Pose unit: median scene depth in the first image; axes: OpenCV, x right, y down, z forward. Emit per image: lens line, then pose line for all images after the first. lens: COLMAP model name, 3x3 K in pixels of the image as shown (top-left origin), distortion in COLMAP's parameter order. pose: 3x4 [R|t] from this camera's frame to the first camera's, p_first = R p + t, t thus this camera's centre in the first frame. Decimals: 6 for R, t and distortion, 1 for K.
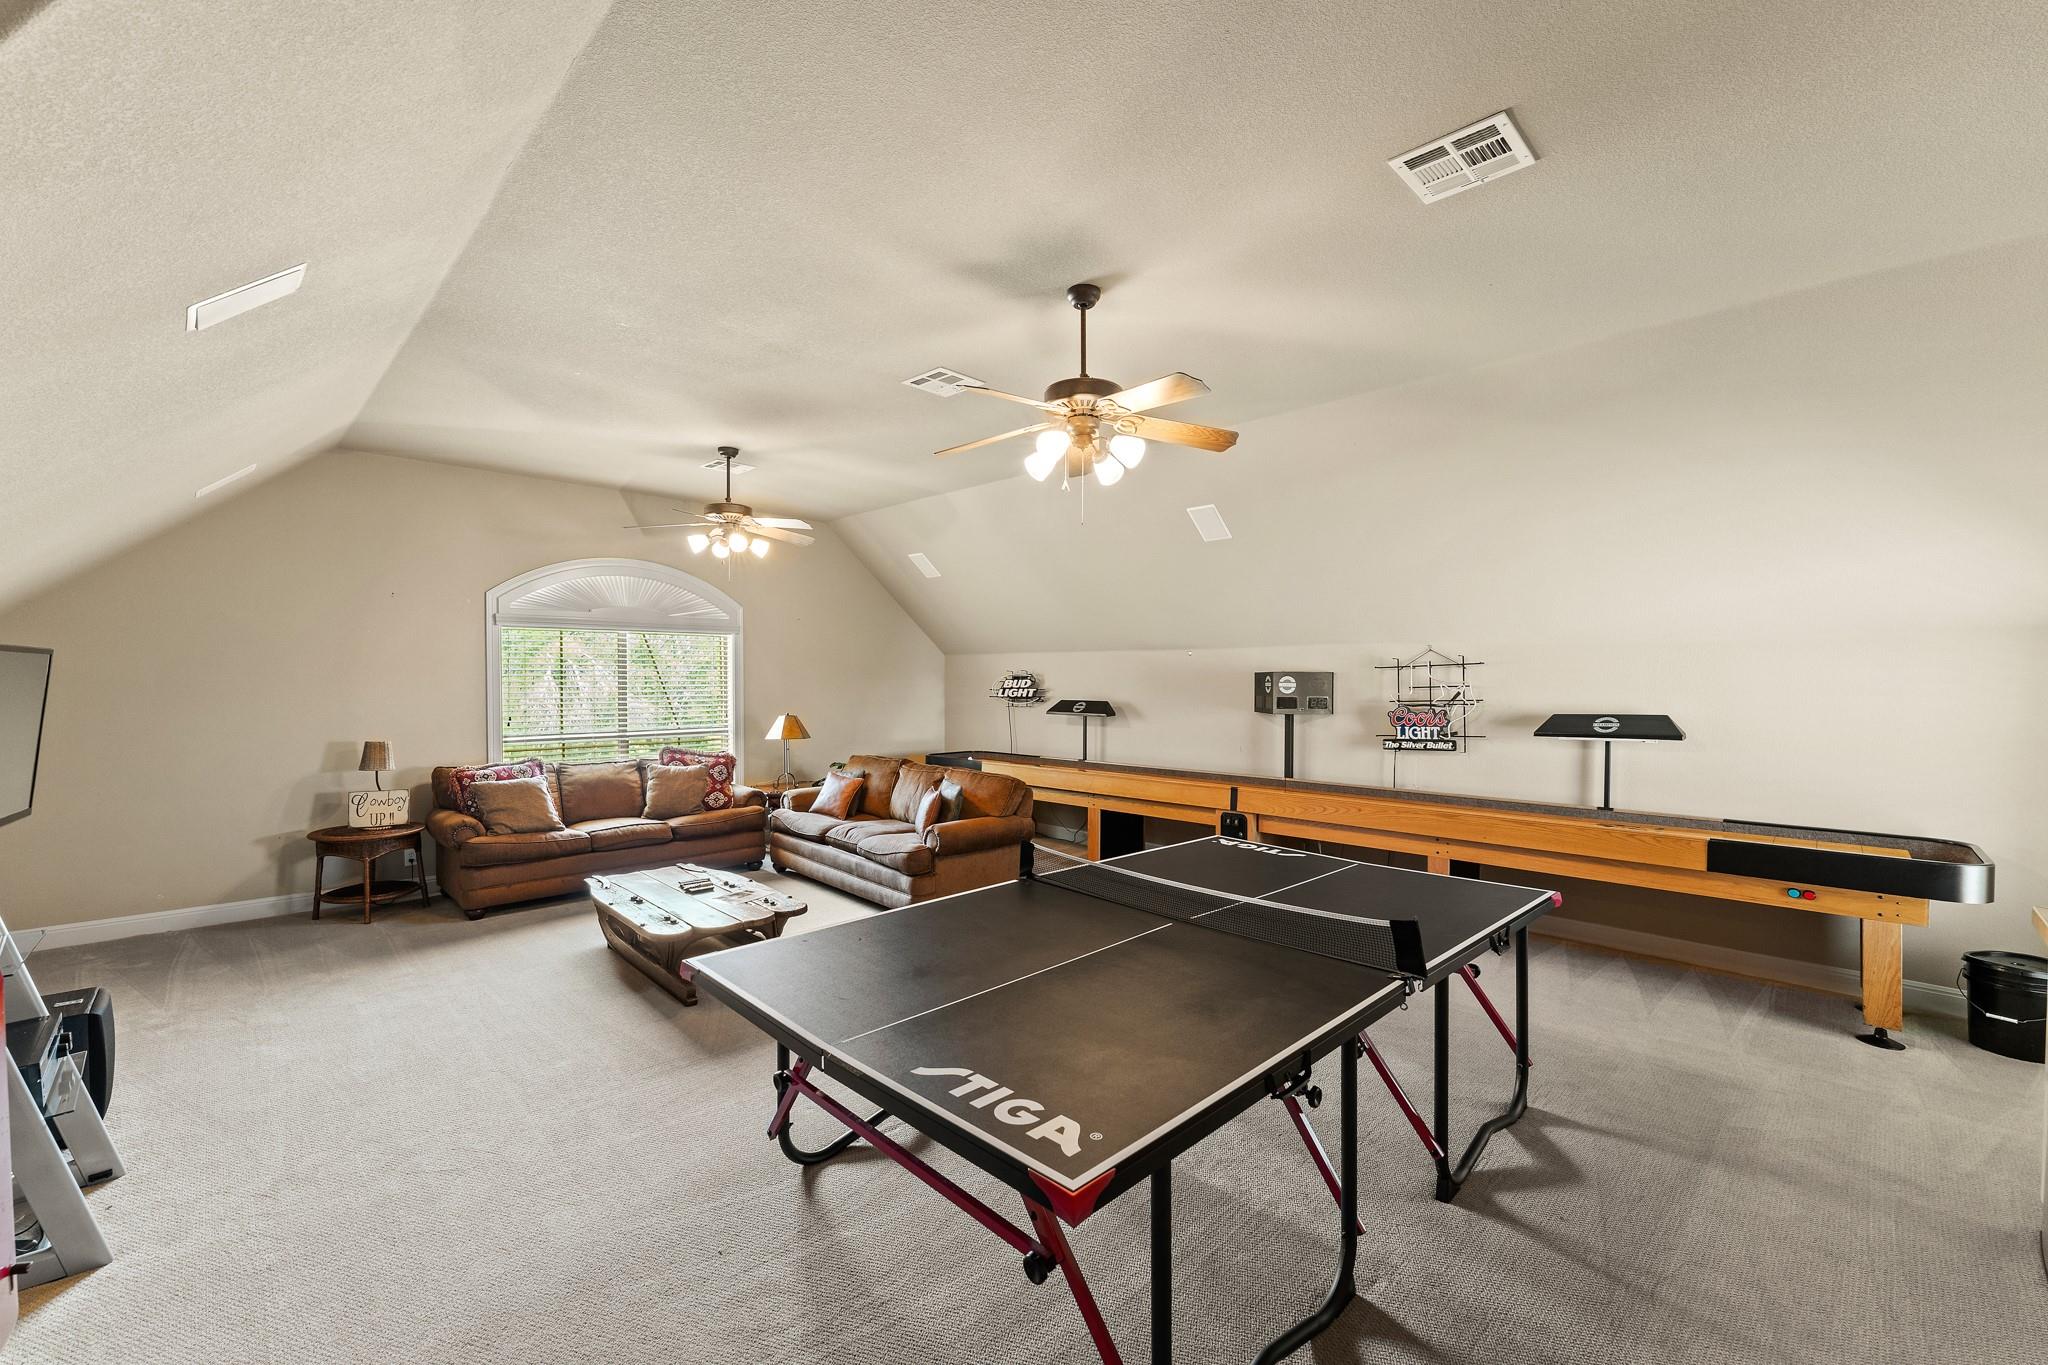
lens RADIAL K [[848.5, 0, 1024.0], [0, 848.5, 682.5], [0, 0, 1]] dist [-0.000391, -0.000029]
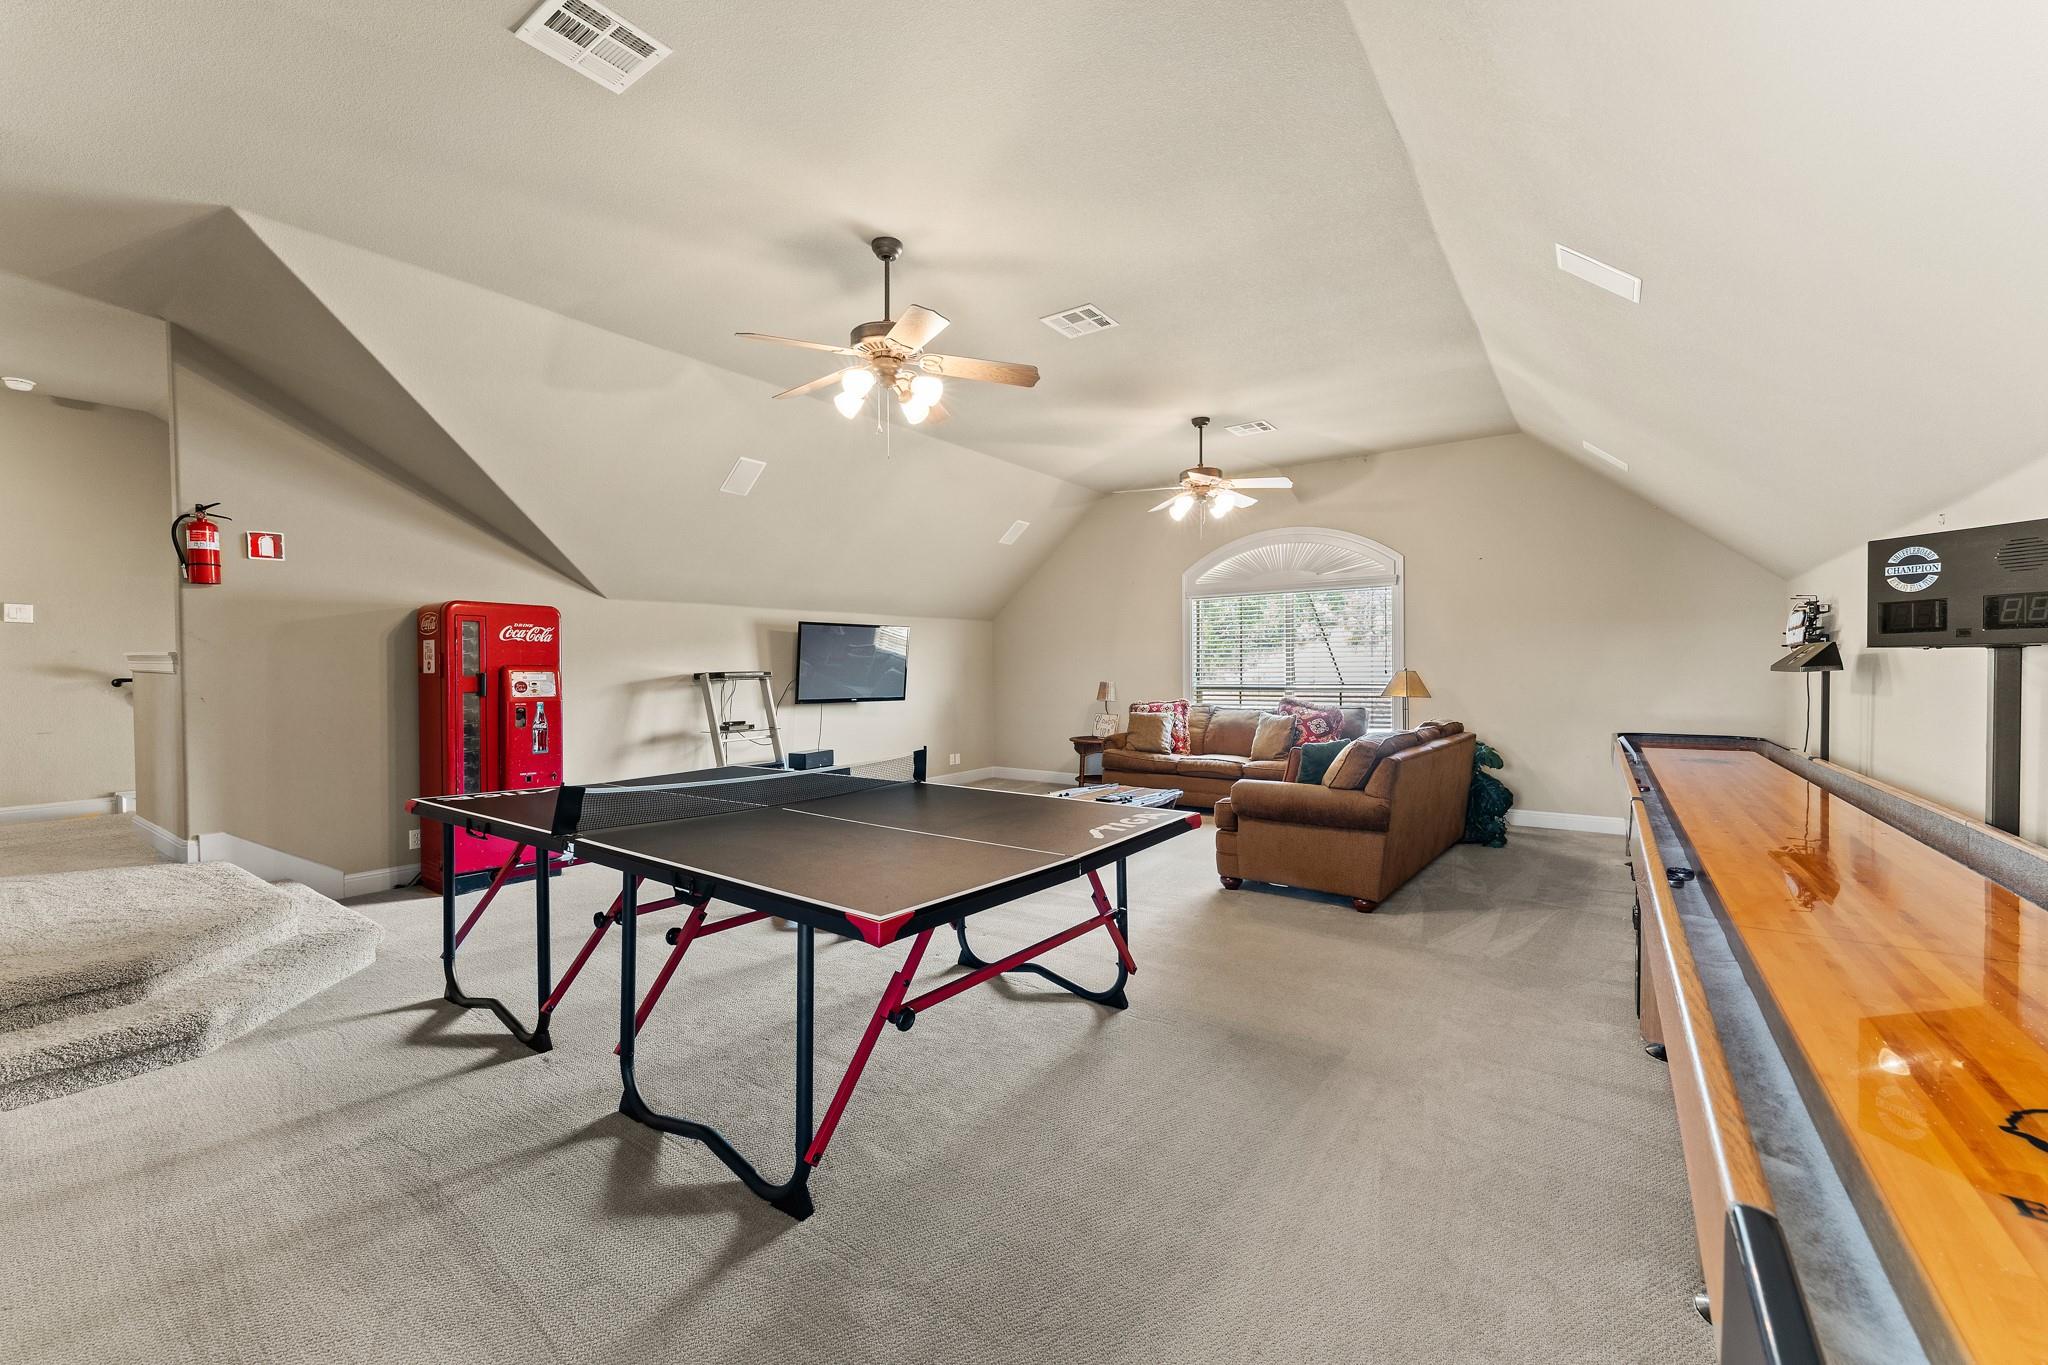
lens RADIAL K [[825.9, 0, 1011.2], [0, 825.9, 669.5], [0, 0, 1]] dist [0.000704, 0.000074]
pose [[0.158579, -0.008975, -0.987306, 0.640205], [0.006728, 0.999945, -0.008009, 0.049911], [0.987323, -0.005372, 0.158630, 0.569445]]
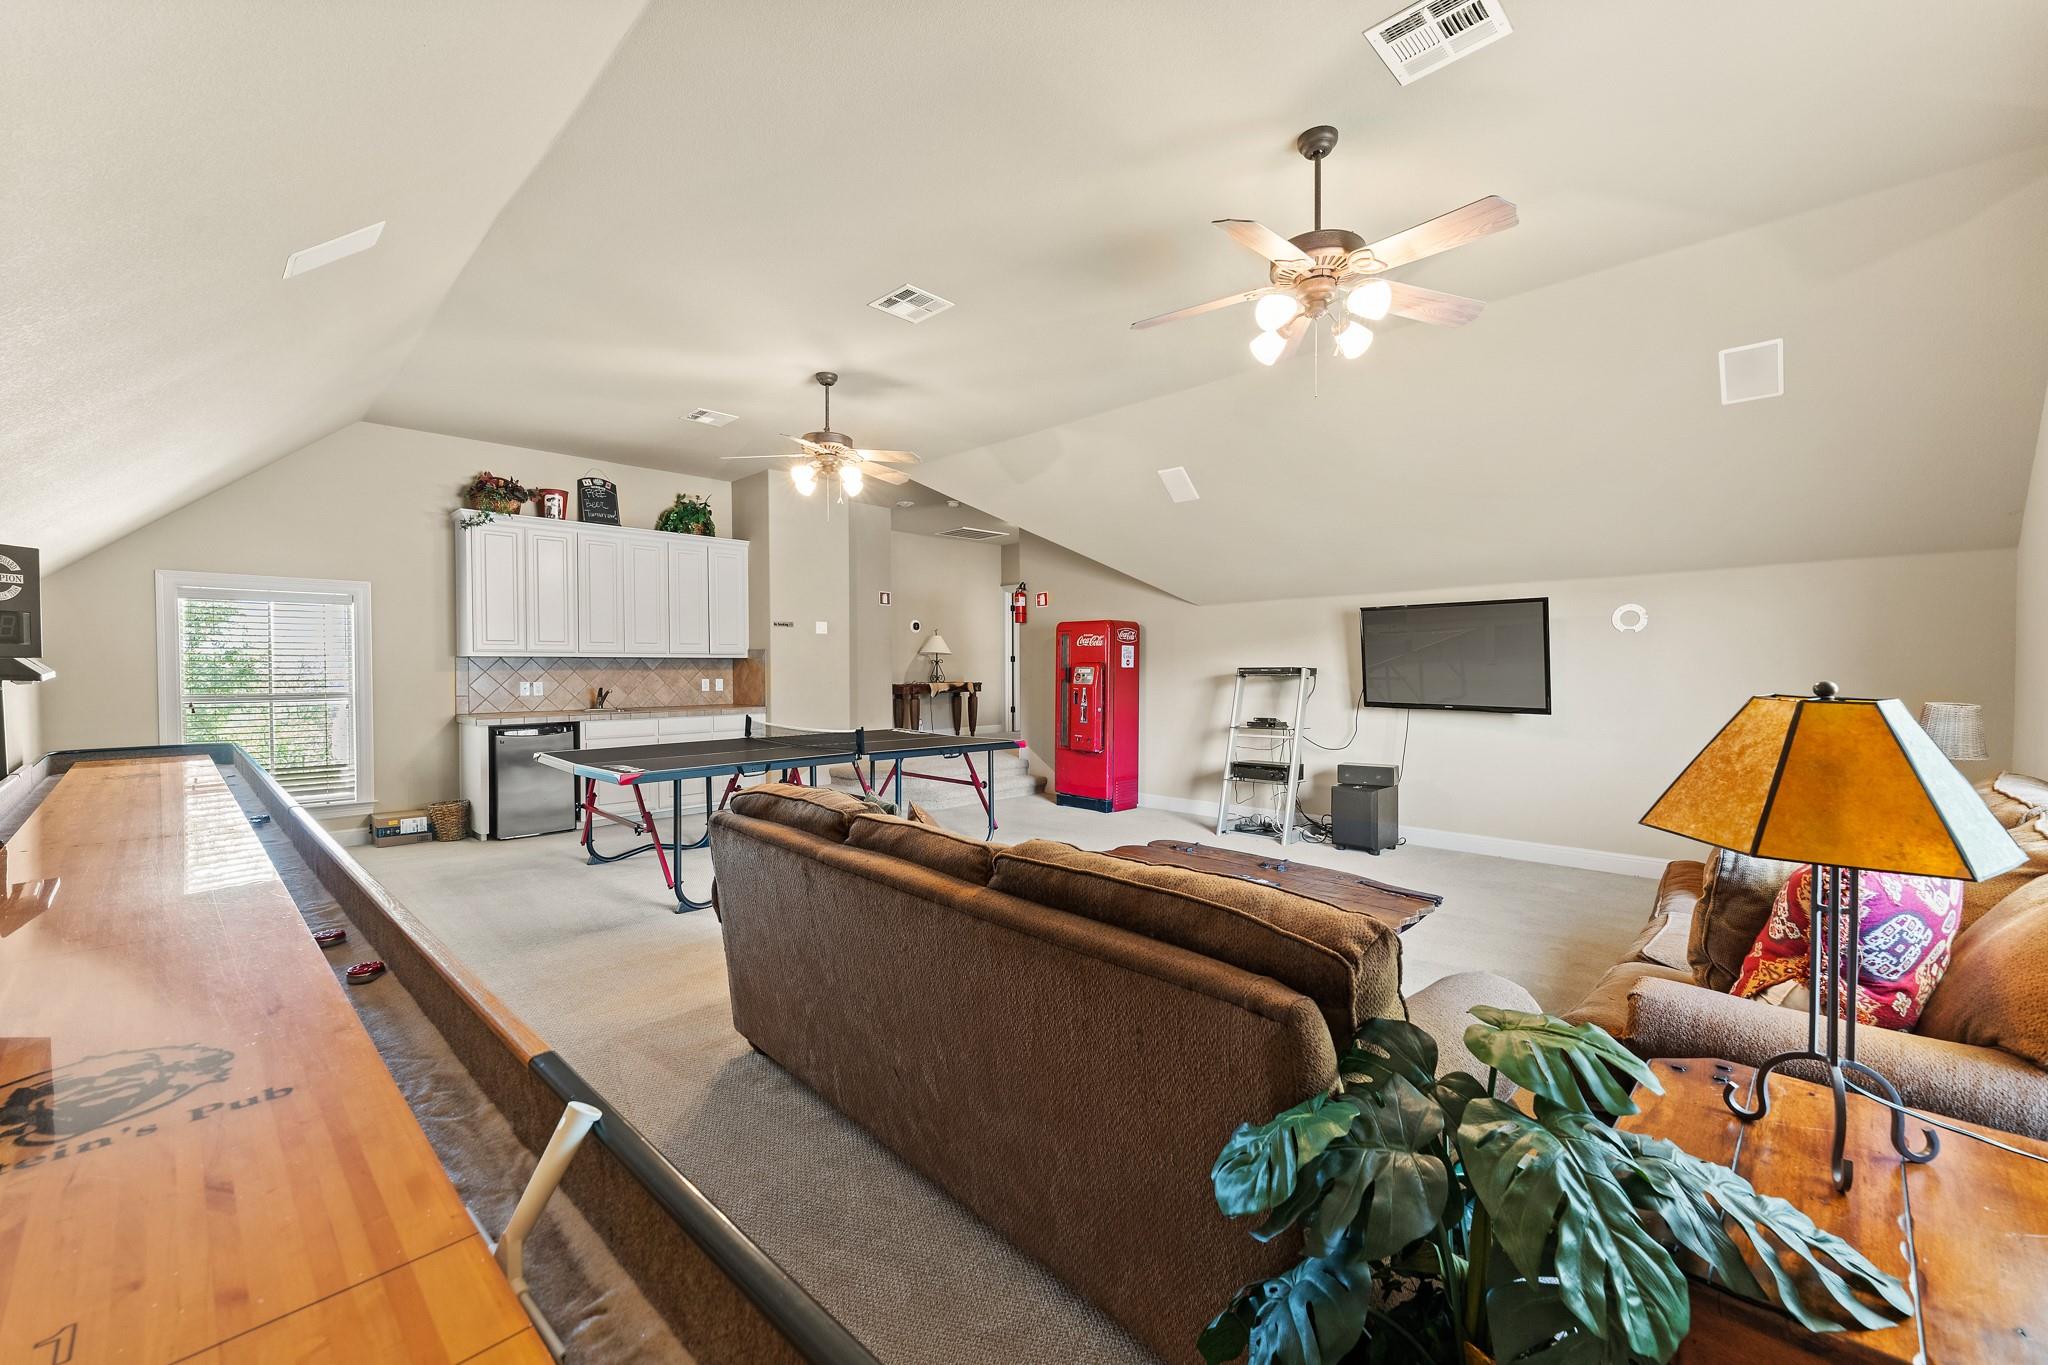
lens RADIAL K [[825.9, 0, 1011.2], [0, 825.9, 669.5], [0, 0, 1]] dist [0.000704, 0.000074]
pose [[-0.999944, -0.005056, -0.009266, -0.150319], [-0.005136, 0.999950, 0.008620, 0.035993], [0.009222, 0.008667, -0.999920, 1.466874]]
